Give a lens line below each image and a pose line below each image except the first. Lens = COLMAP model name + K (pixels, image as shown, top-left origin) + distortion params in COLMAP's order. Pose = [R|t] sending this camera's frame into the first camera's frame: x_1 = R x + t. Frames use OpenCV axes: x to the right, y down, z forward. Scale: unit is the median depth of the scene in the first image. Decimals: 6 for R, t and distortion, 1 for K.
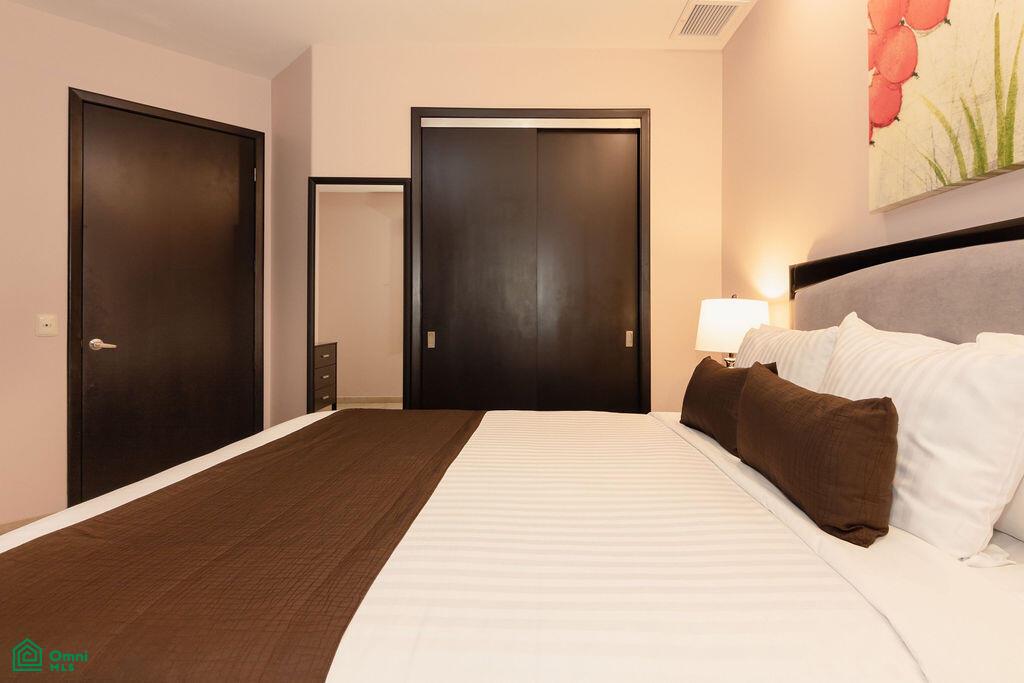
lens RADIAL K [[539.8, 0, 532.7], [0, 539.8, 312.9], [0, 0, 1]] dist [0.000700, -0.001104]
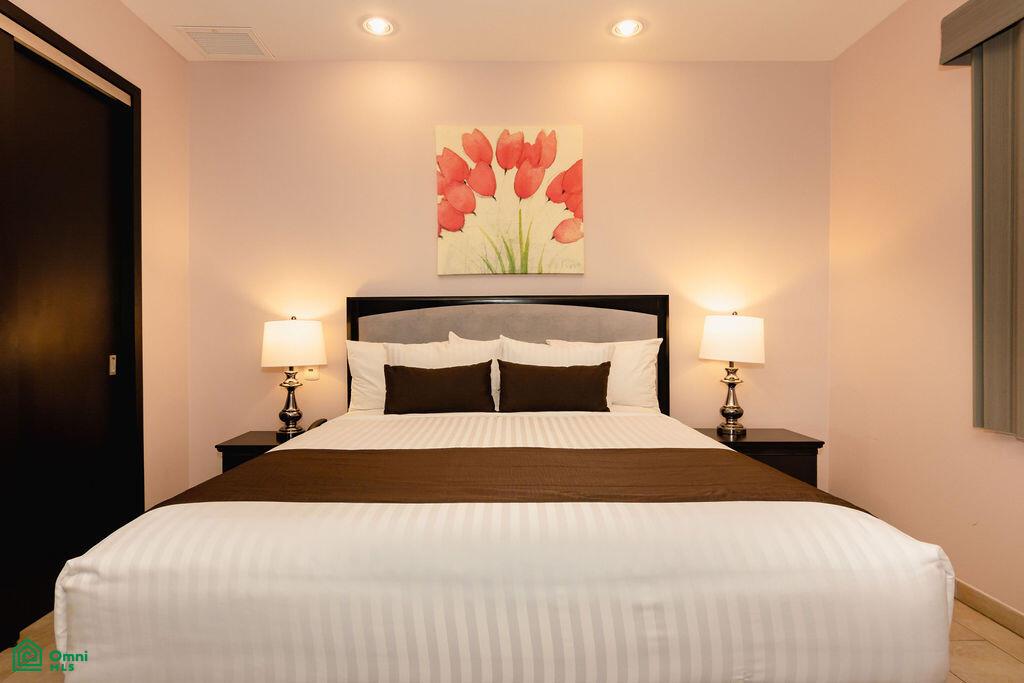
lens RADIAL K [[539.8, 0, 507.7], [0, 539.8, 334.3], [0, 0, 1]] dist [0.000700, -0.001104]
pose [[-0.001722, -0.010409, 0.999944, -1.161170], [-0.003019, 0.999941, 0.010404, -0.011590], [-0.999994, -0.003000, -0.001754, 0.782055]]
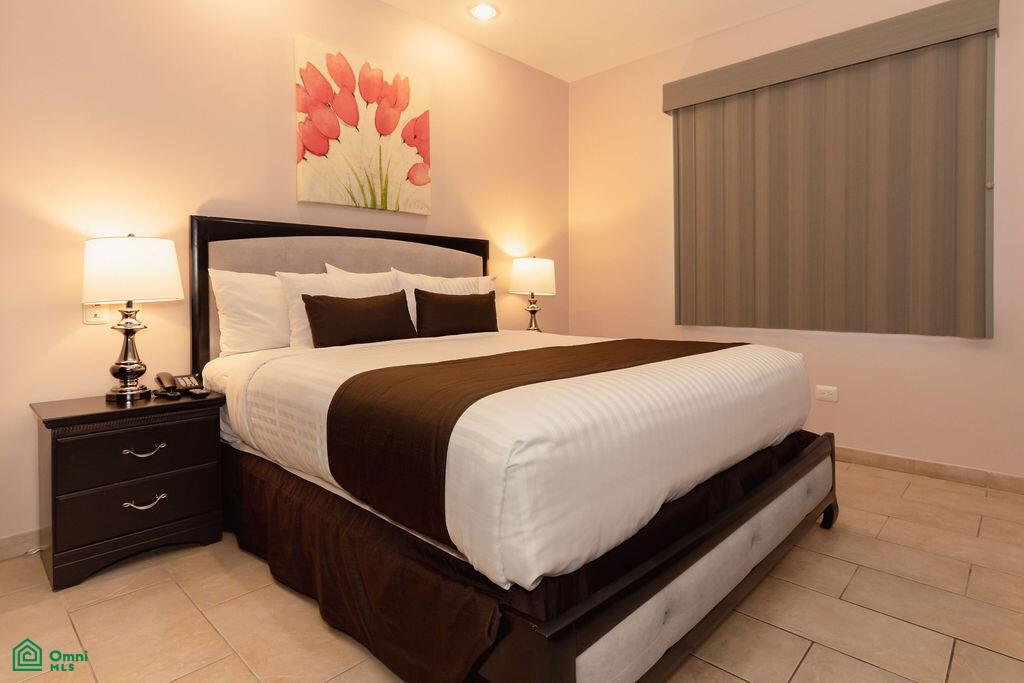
lens RADIAL K [[539.8, 0, 513.5], [0, 539.8, 297.3], [0, 0, 1]] dist [0.000700, -0.001104]
pose [[-0.714577, -0.013051, 0.699435, -0.961969], [-0.005663, 0.999901, 0.012872, 0.076671], [-0.699534, 0.005237, -0.714580, 1.726316]]
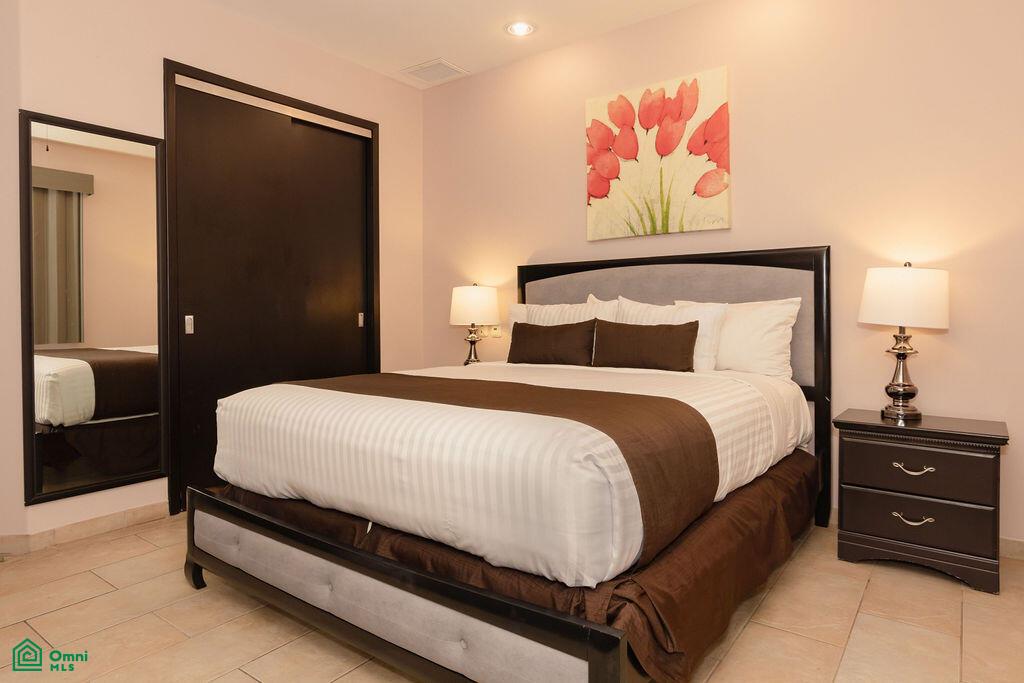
lens RADIAL K [[618.4, 0, 507.2], [0, 618.4, 316.2], [0, 0, 1]] dist [0.000443, 0.000911]
pose [[0.615169, -0.014871, 0.788255, -1.256914], [0.002746, 0.999856, 0.016720, 0.037965], [-0.788390, -0.008121, 0.615122, -0.103781]]
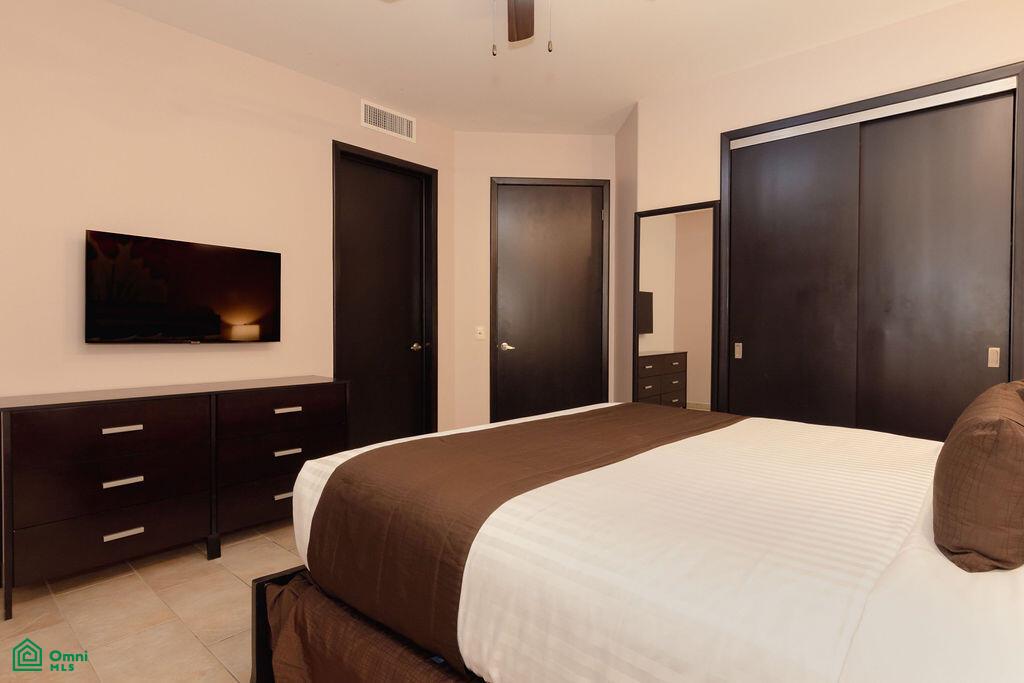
lens RADIAL K [[539.8, 0, 516.2], [0, 539.8, 337.4], [0, 0, 1]] dist [0.000700, -0.001104]
pose [[0.737309, 0.014836, -0.675393, 0.379897], [0.000418, 0.999749, 0.022417, 0.000326], [0.675556, -0.016811, 0.737117, -0.131662]]
